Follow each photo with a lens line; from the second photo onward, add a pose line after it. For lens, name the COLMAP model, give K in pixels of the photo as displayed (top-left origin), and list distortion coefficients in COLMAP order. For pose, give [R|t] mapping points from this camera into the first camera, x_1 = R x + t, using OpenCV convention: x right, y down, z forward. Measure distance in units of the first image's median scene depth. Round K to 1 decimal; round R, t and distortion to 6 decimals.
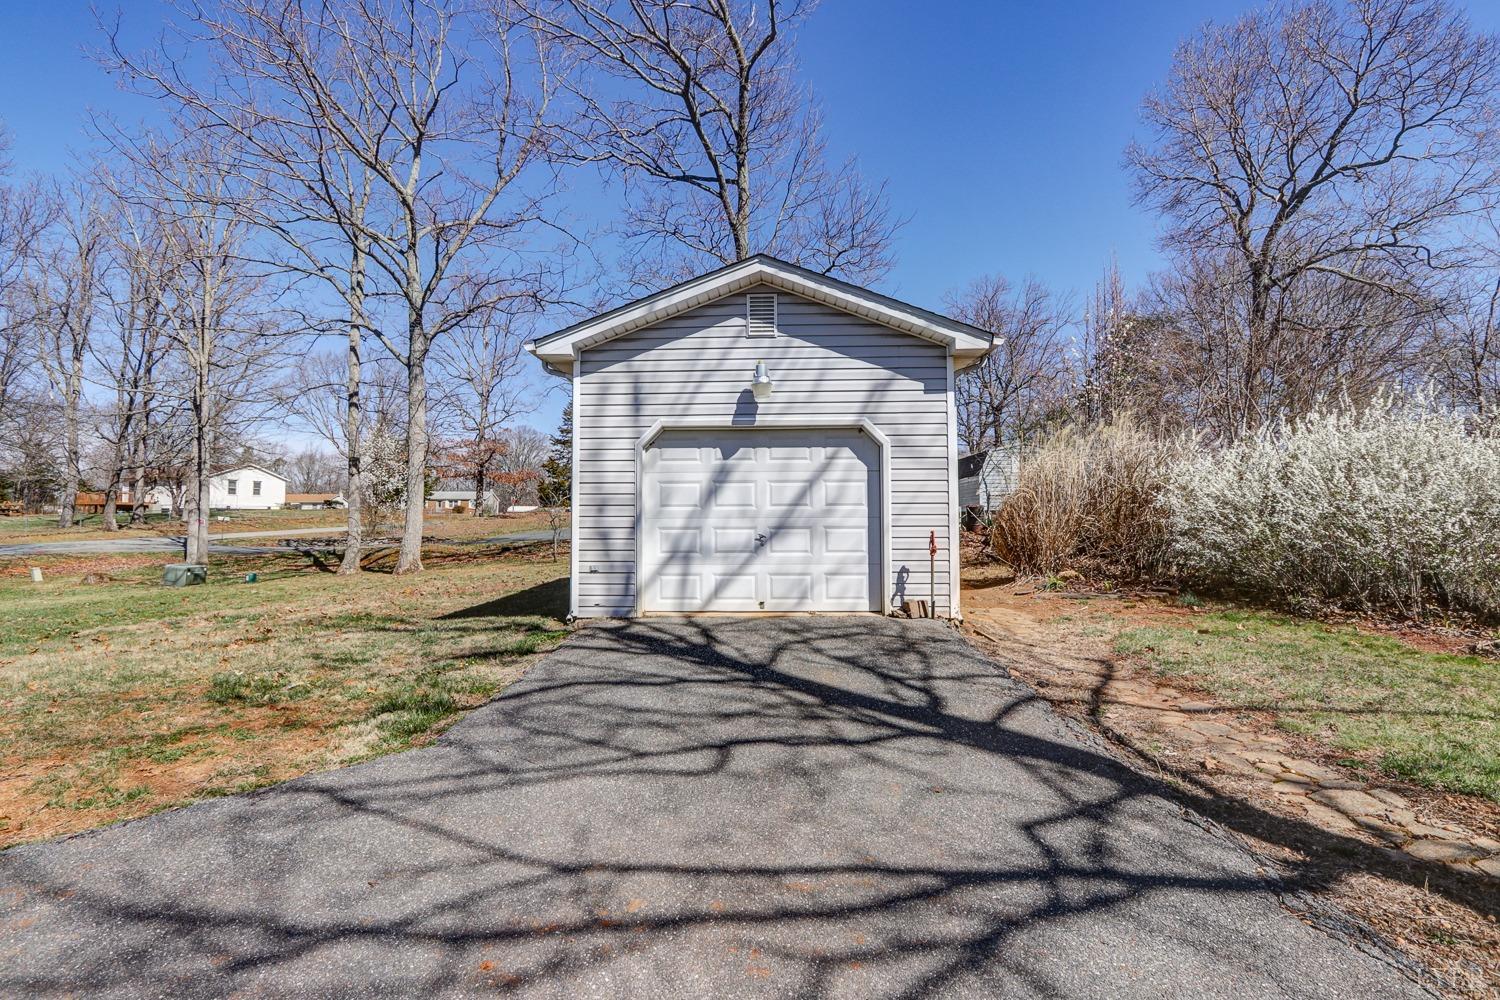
lens RADIAL K [[696.0, 0, 749.6], [0, 696.0, 503.3], [0, 0, 1]] dist [-0.019694, 0.003647]
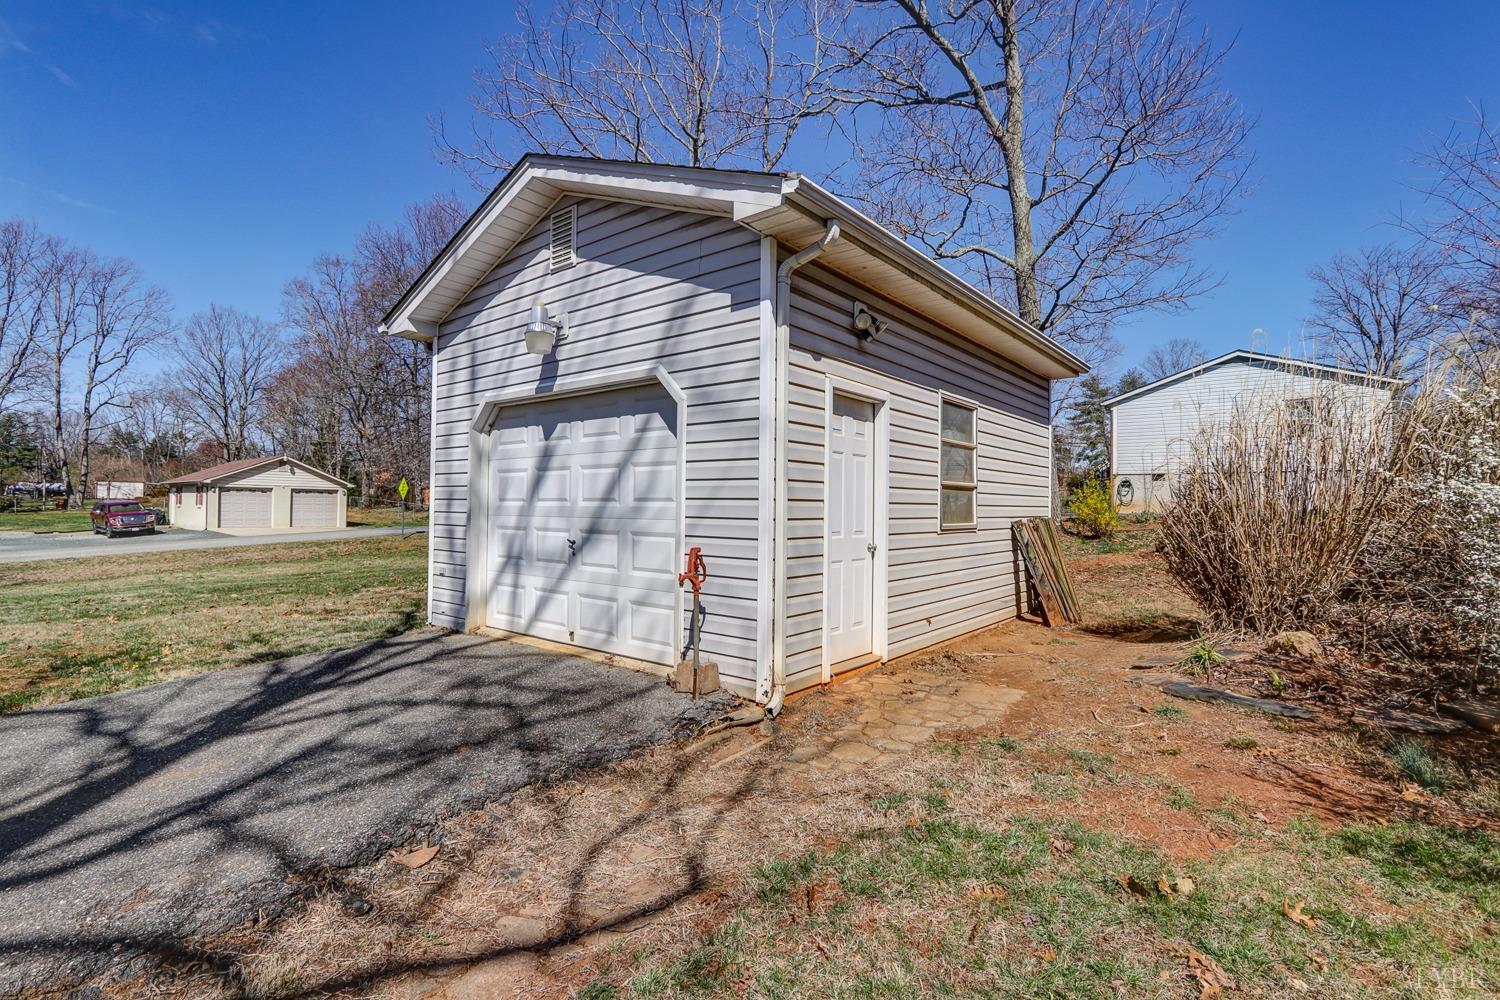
lens RADIAL K [[696.0, 0, 750.2], [0, 696.0, 501.0], [0, 0, 1]] dist [-0.019694, 0.003647]
pose [[0.796356, 0.006897, -0.604789, 0.607901], [0.002083, 0.999898, 0.014145, -0.006232], [0.604825, -0.012524, 0.796260, 0.531665]]
